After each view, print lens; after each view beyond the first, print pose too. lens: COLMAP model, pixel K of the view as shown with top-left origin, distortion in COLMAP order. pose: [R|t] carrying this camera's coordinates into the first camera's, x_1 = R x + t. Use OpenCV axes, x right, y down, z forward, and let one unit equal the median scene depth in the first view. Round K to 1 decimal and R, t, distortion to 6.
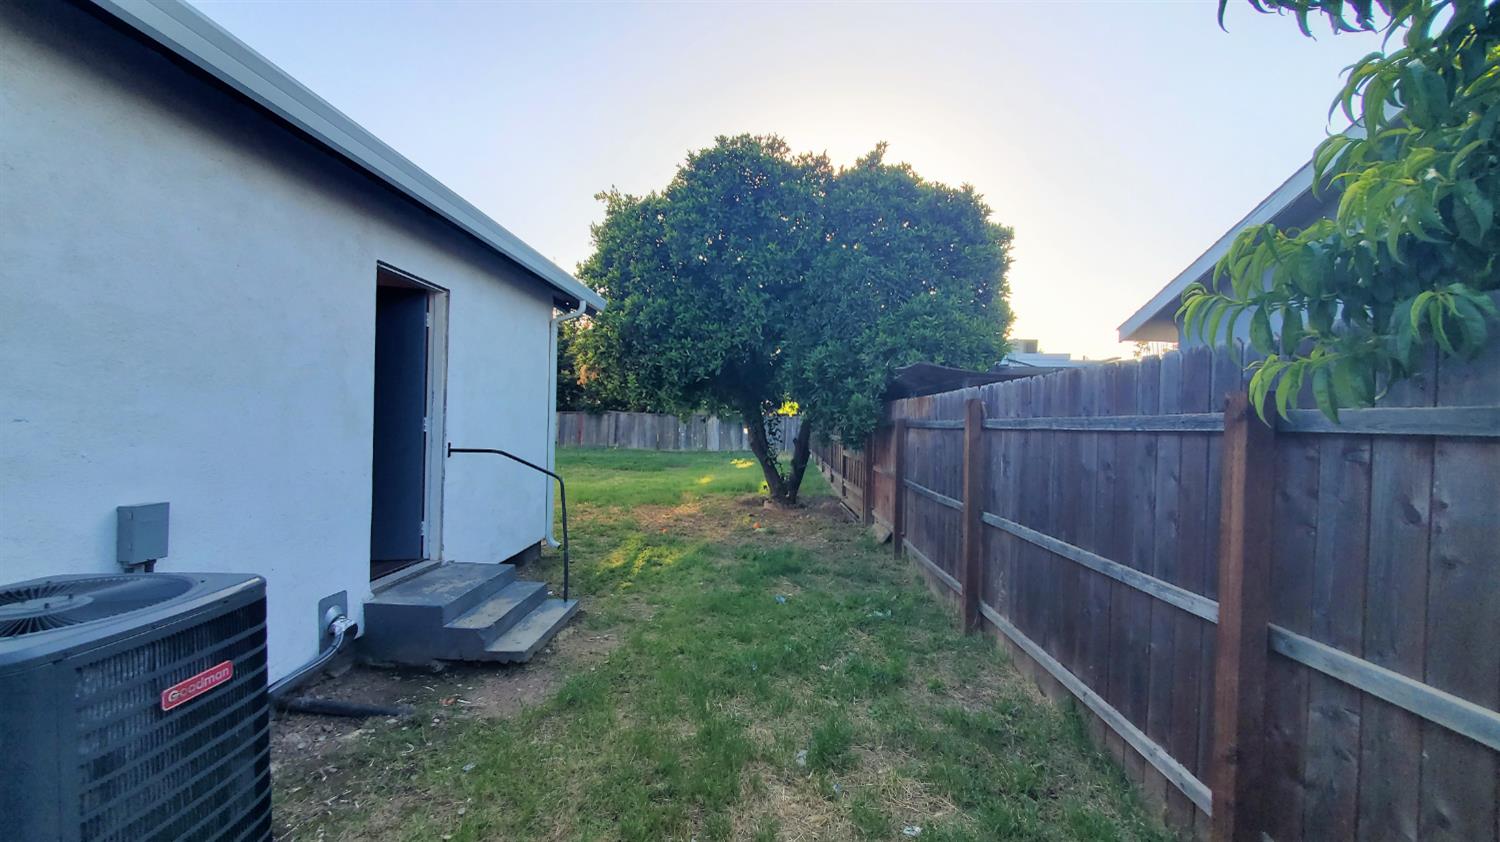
lens RADIAL K [[596.6, 0, 749.2], [0, 596.6, 437.1], [0, 0, 1]] dist [-0.001091, -0.000370]
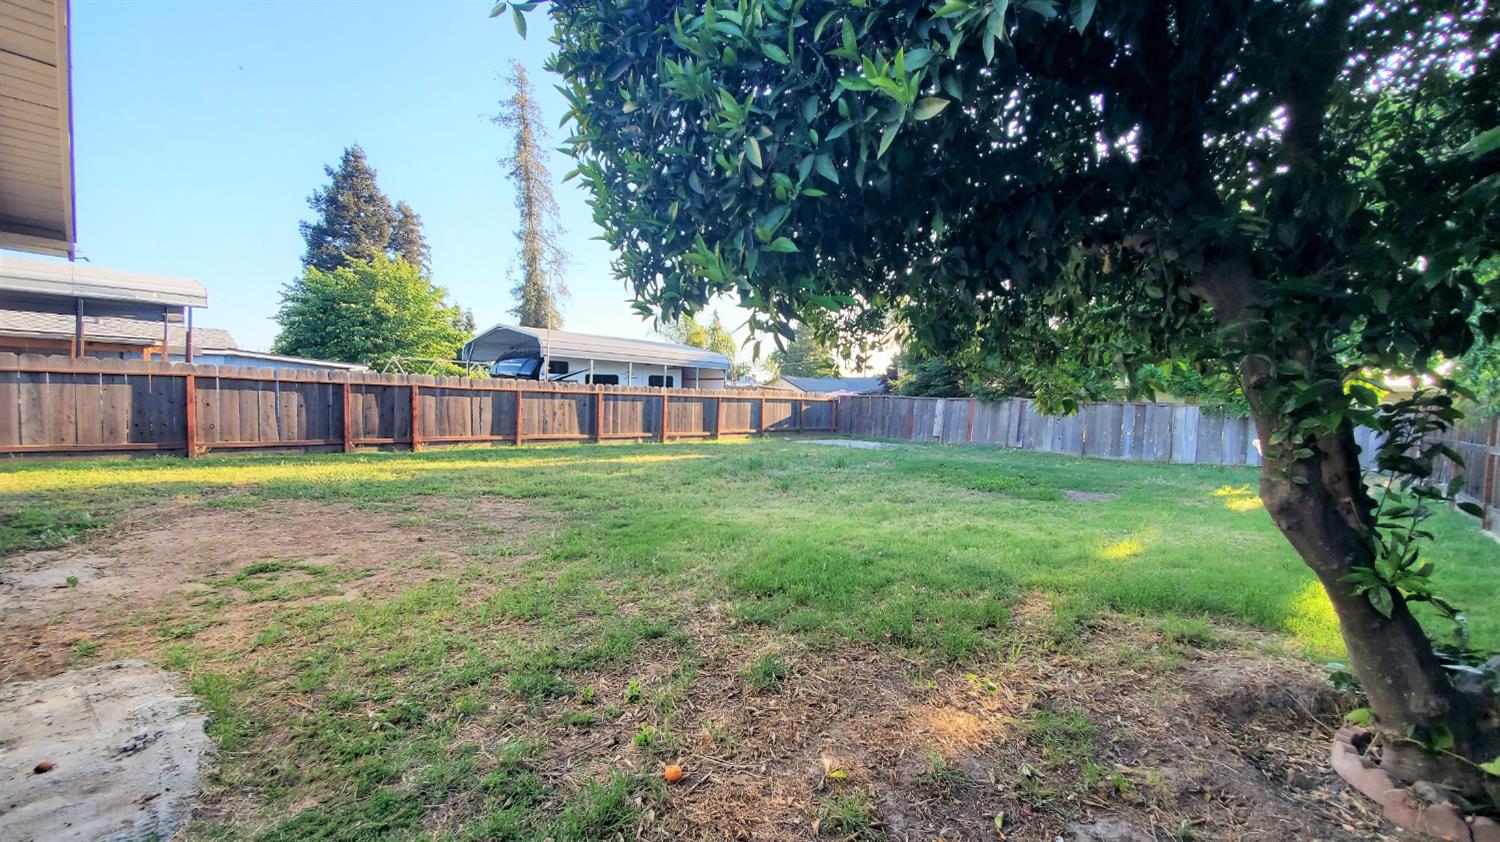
lens RADIAL K [[596.6, 0, 749.2], [0, 596.6, 437.1], [0, 0, 1]] dist [-0.001091, -0.000370]
pose [[0.756431, 0.037809, -0.652980, -0.000804], [-0.027367, 0.999283, 0.026158, -0.006341], [0.653501, -0.001917, 0.756923, 0.267336]]
